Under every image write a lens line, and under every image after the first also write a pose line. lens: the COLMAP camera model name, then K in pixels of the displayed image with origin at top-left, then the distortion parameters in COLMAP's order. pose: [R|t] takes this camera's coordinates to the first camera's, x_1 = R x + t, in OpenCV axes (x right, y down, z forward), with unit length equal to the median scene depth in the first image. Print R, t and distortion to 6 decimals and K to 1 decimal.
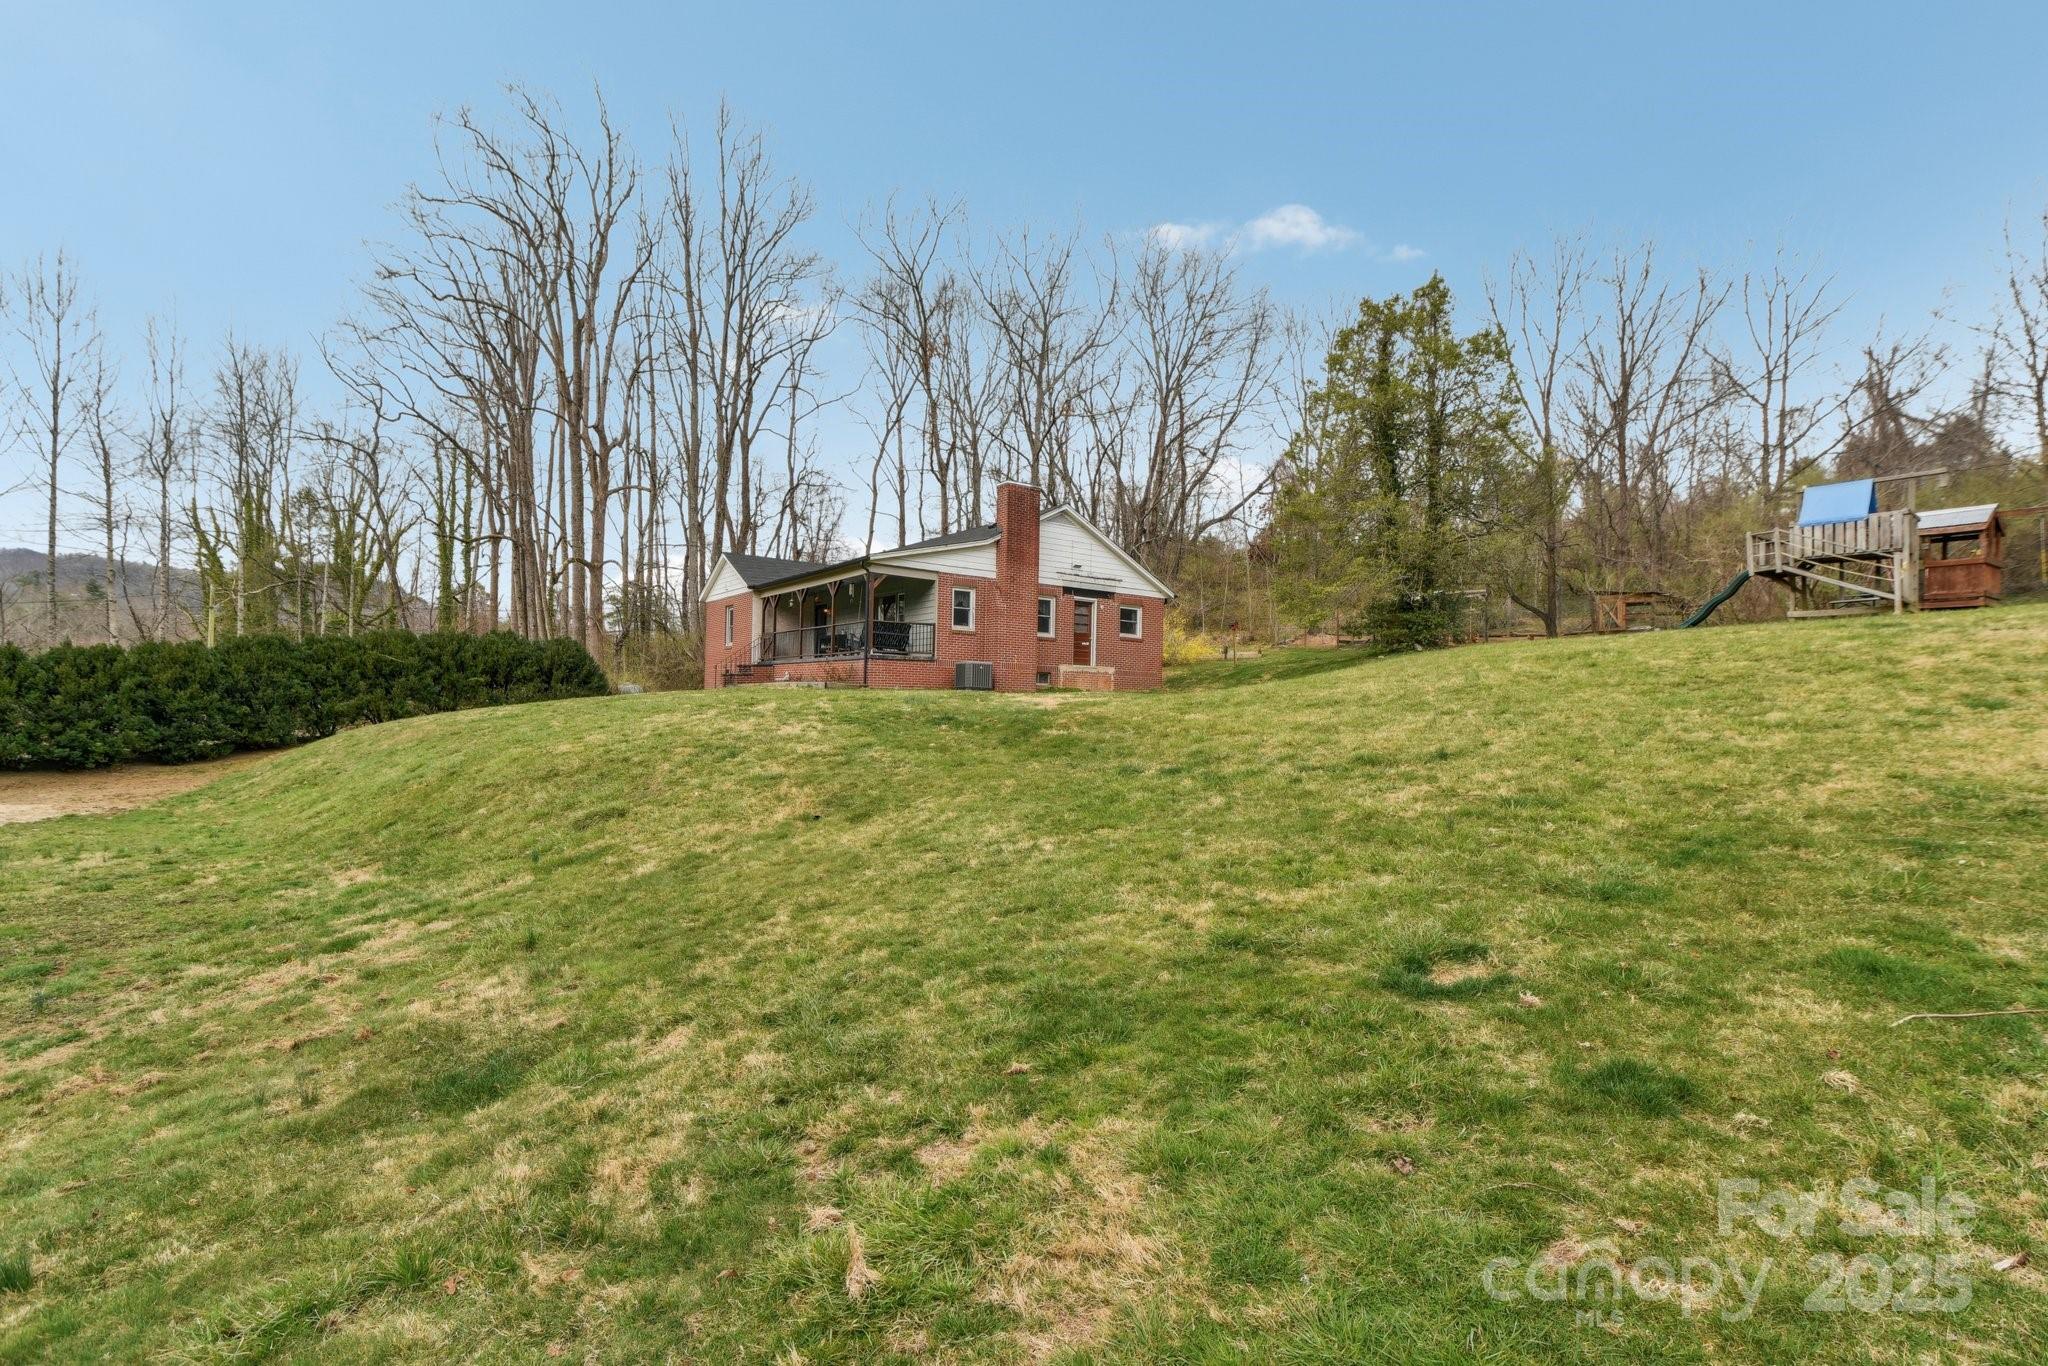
lens RADIAL K [[970.5, 0, 1017.9], [0, 970.5, 697.5], [0, 0, 1]] dist [-0.020455, 0.000427]
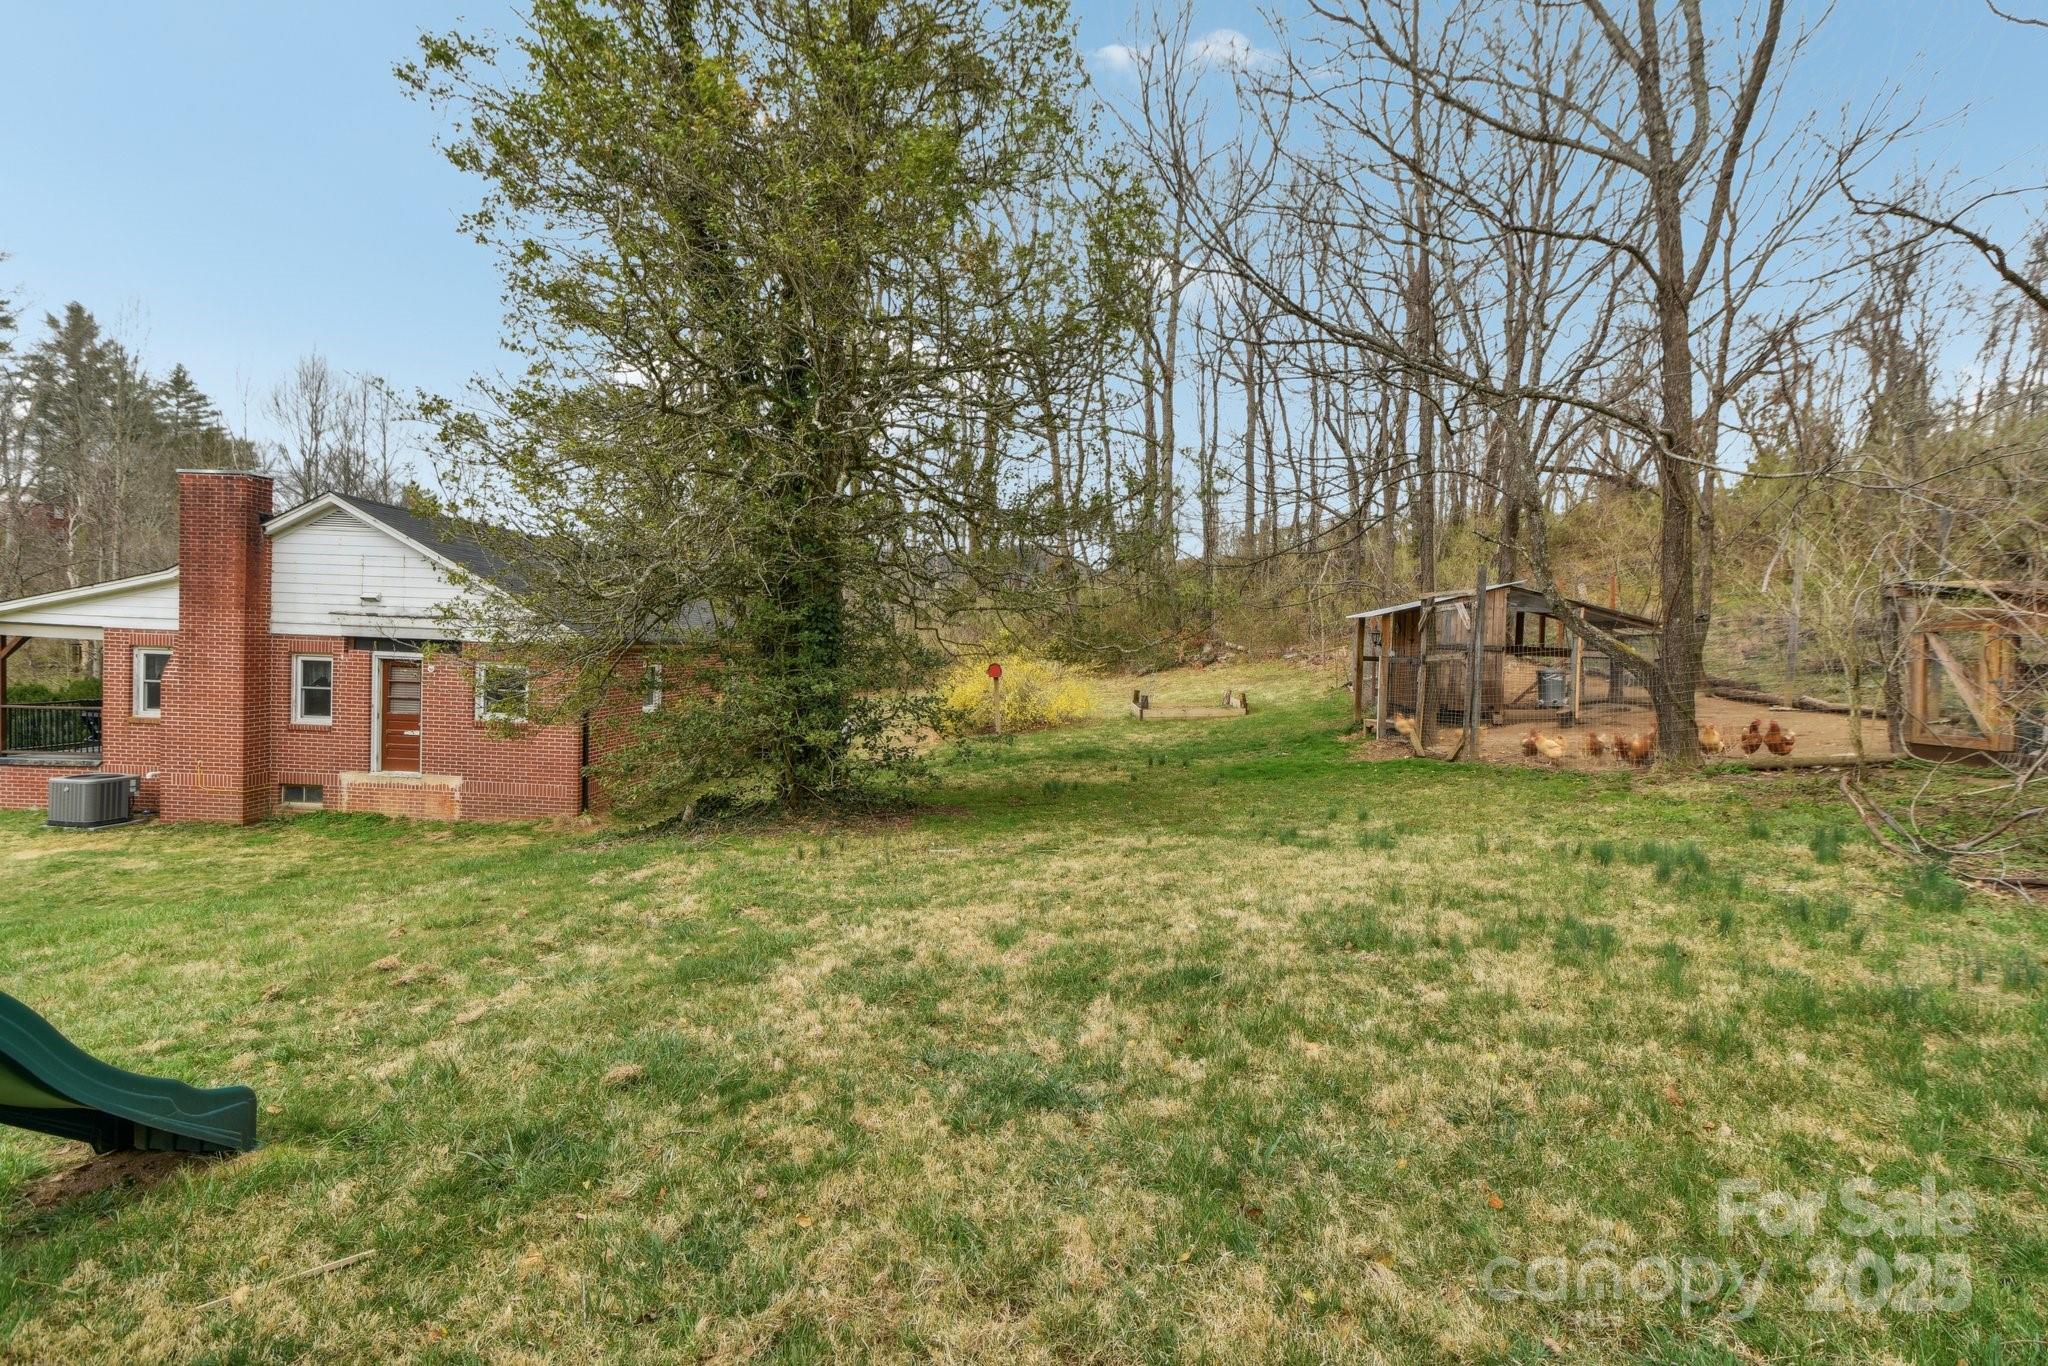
lens RADIAL K [[935.4, 0, 1030.2], [0, 935.4, 670.6], [0, 0, 1]] dist [0.001090, 0.000108]
pose [[0.797080, 0.022124, -0.603468, 0.692324], [-0.010469, 0.999685, 0.022822, -0.109527], [0.603783, -0.011874, 0.797060, 0.791411]]
